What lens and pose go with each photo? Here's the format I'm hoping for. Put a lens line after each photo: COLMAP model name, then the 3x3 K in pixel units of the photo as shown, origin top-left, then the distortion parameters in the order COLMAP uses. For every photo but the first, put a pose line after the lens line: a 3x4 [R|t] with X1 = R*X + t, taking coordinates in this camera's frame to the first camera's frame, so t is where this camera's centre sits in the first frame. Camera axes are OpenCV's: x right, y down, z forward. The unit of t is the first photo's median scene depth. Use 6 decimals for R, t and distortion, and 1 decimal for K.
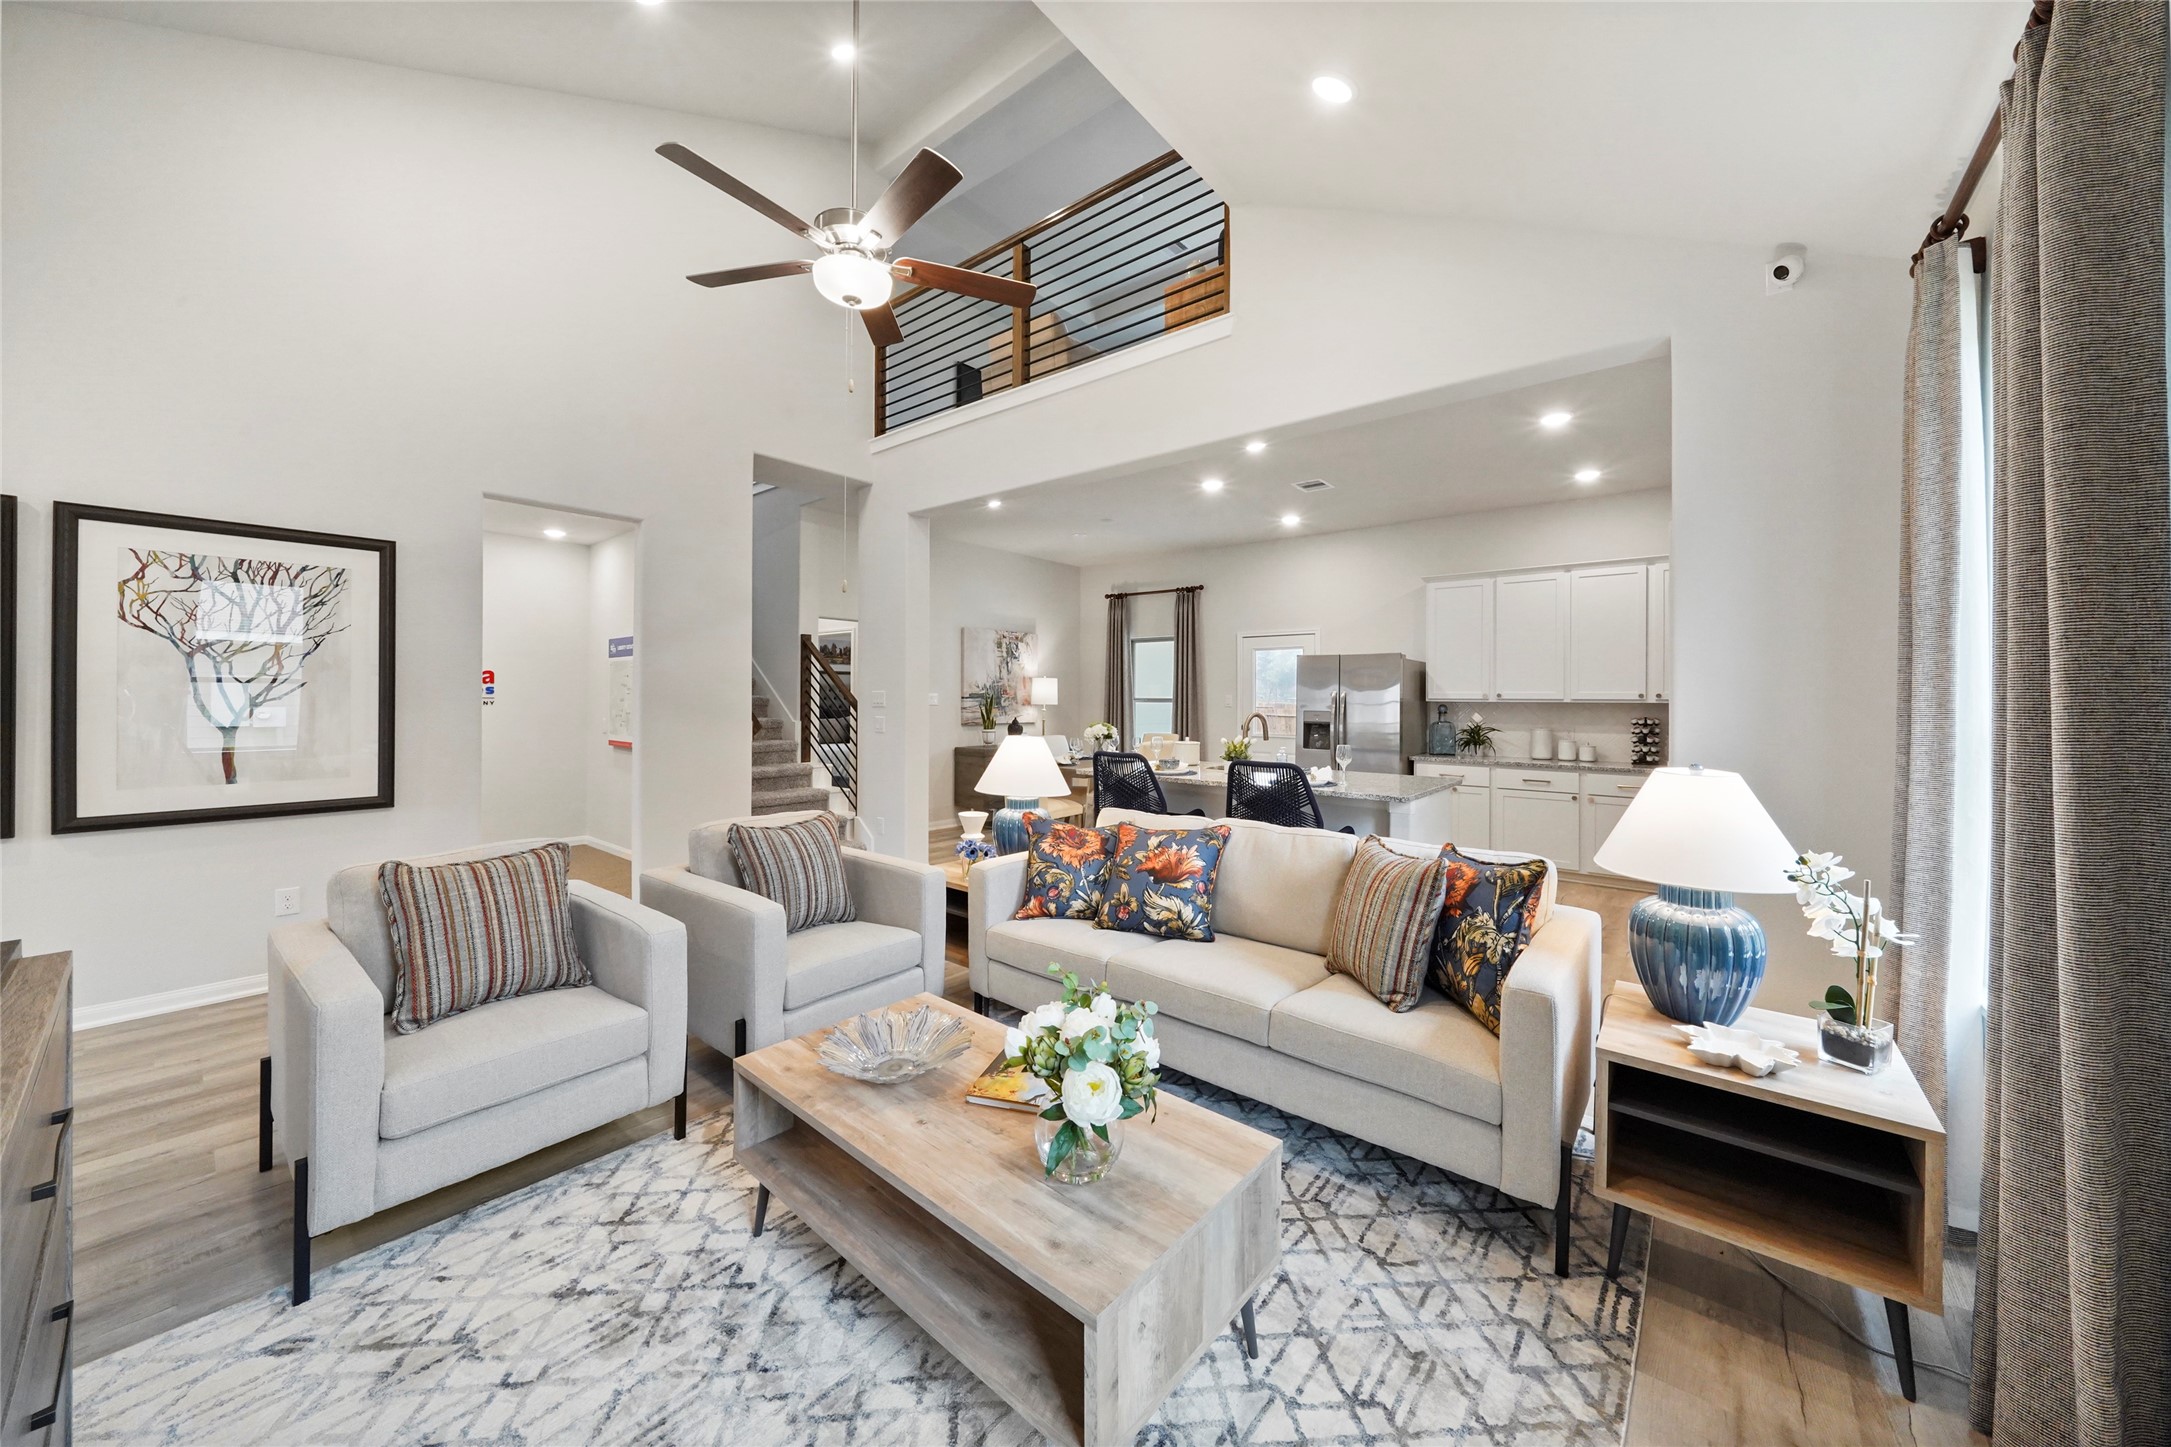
lens RADIAL K [[752.7, 0, 1085.7], [0, 752.7, 708.9], [0, 0, 1]] dist [0.001092, 0.000020]
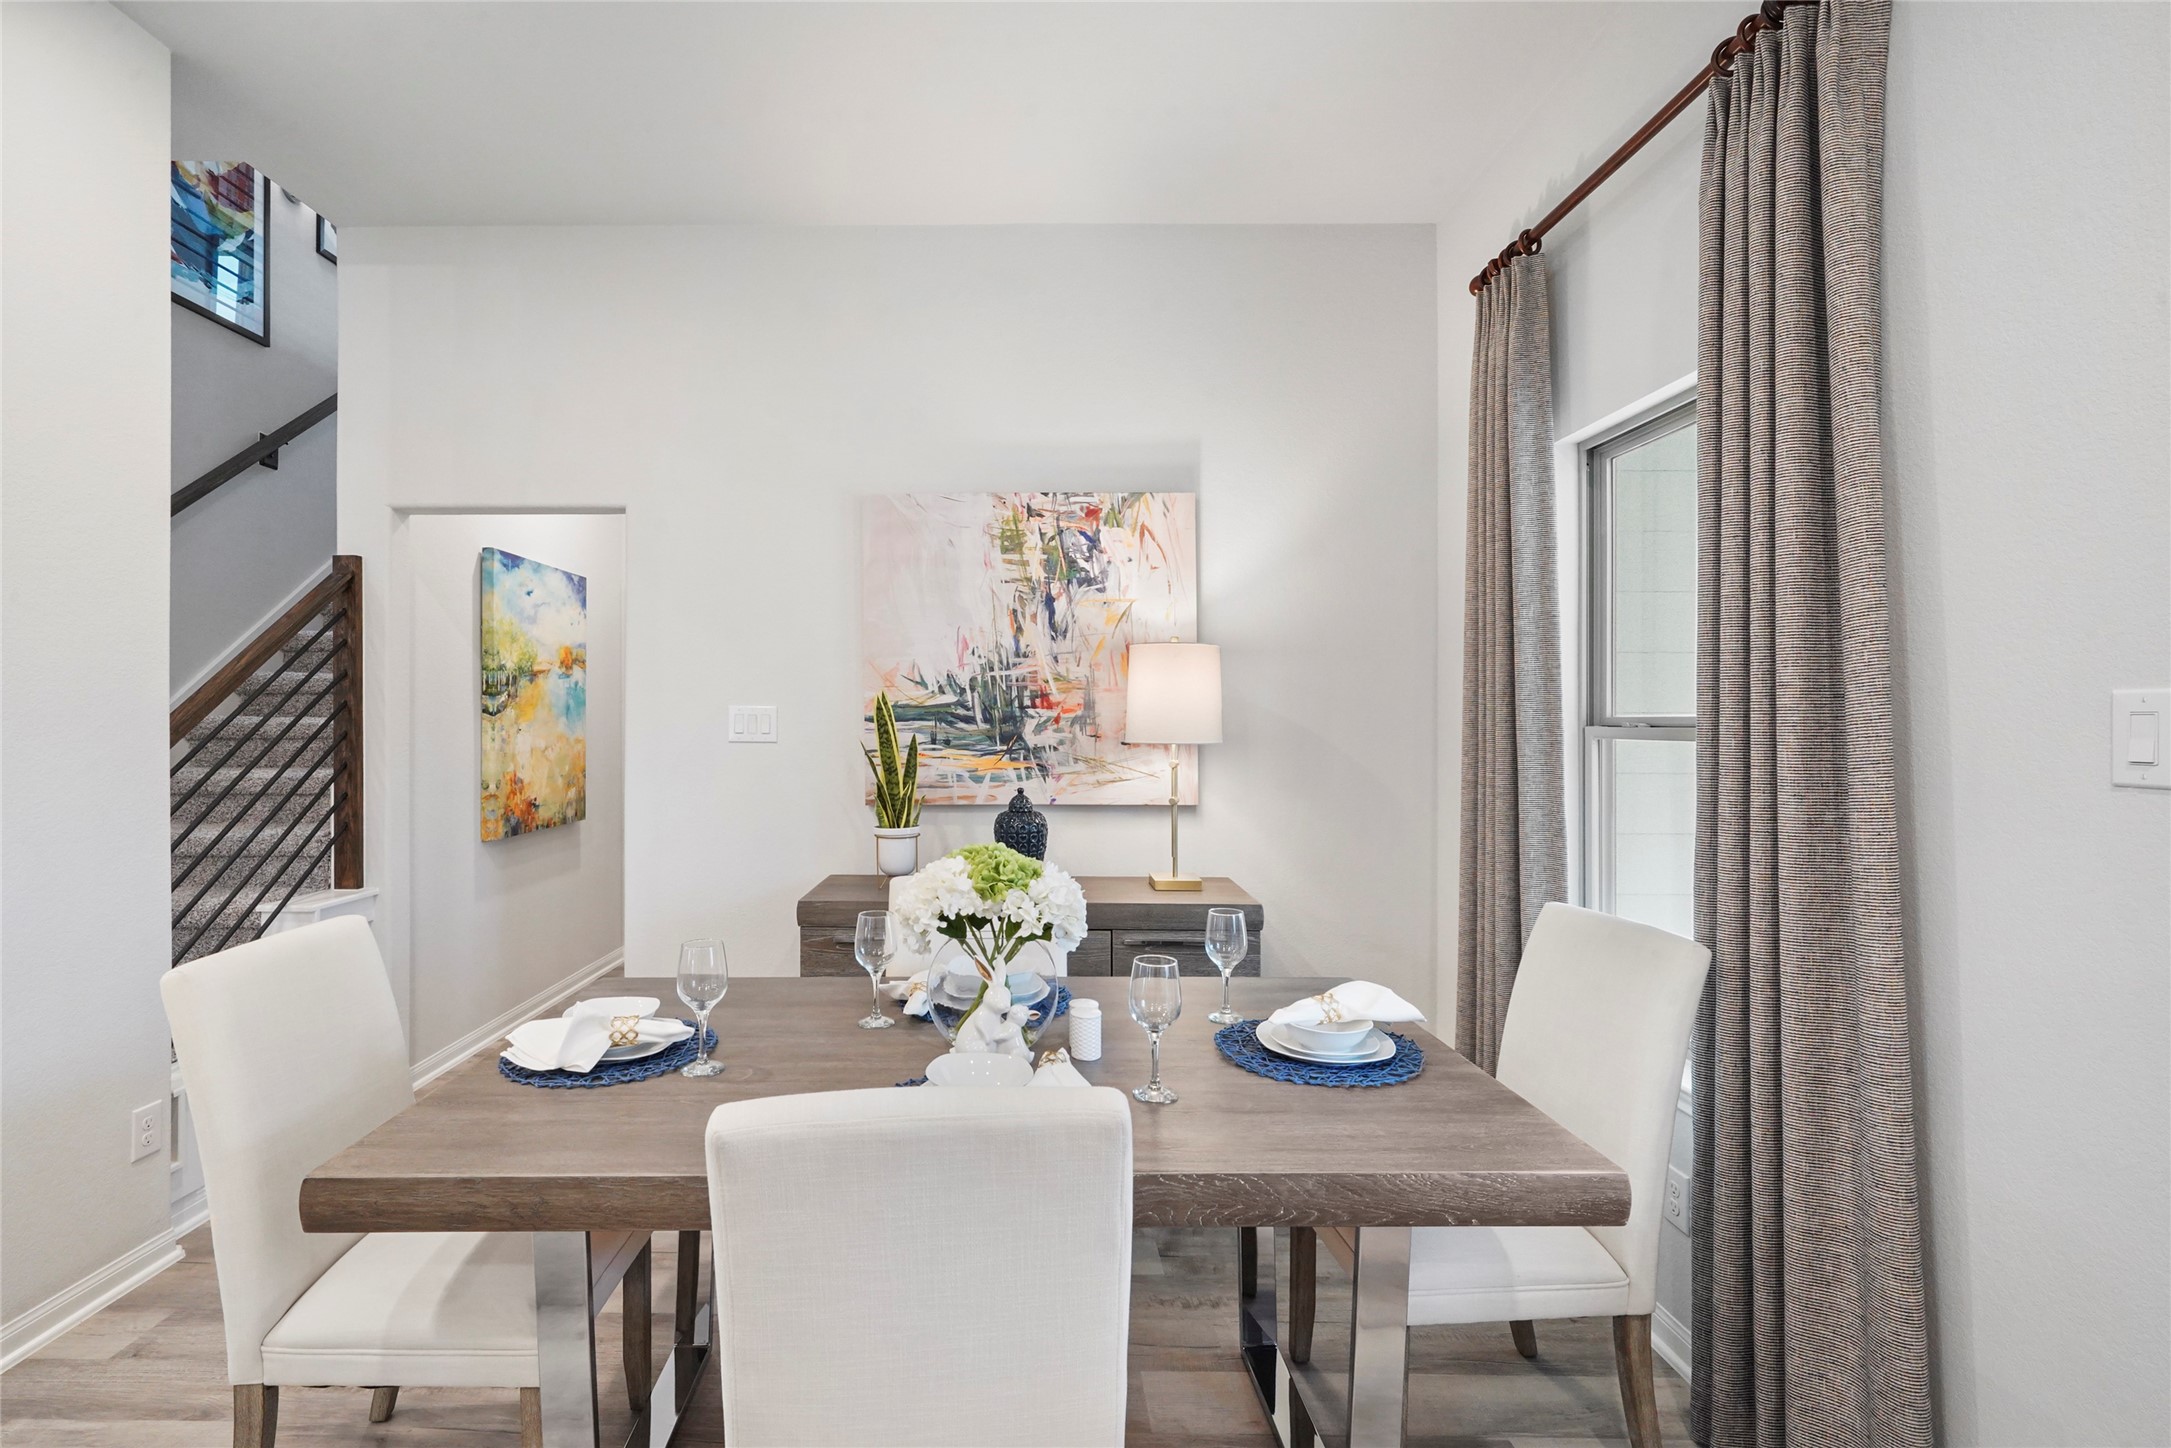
lens RADIAL K [[965.4, 0, 1081.9], [0, 965.4, 721.1], [0, 0, 1]] dist [0.001405, -0.000170]
pose [[0.627548, -0.005316, -0.778560, 0.196410], [-0.002046, 0.999962, -0.008477, -0.010862], [0.778575, 0.006913, 0.627513, 0.771111]]
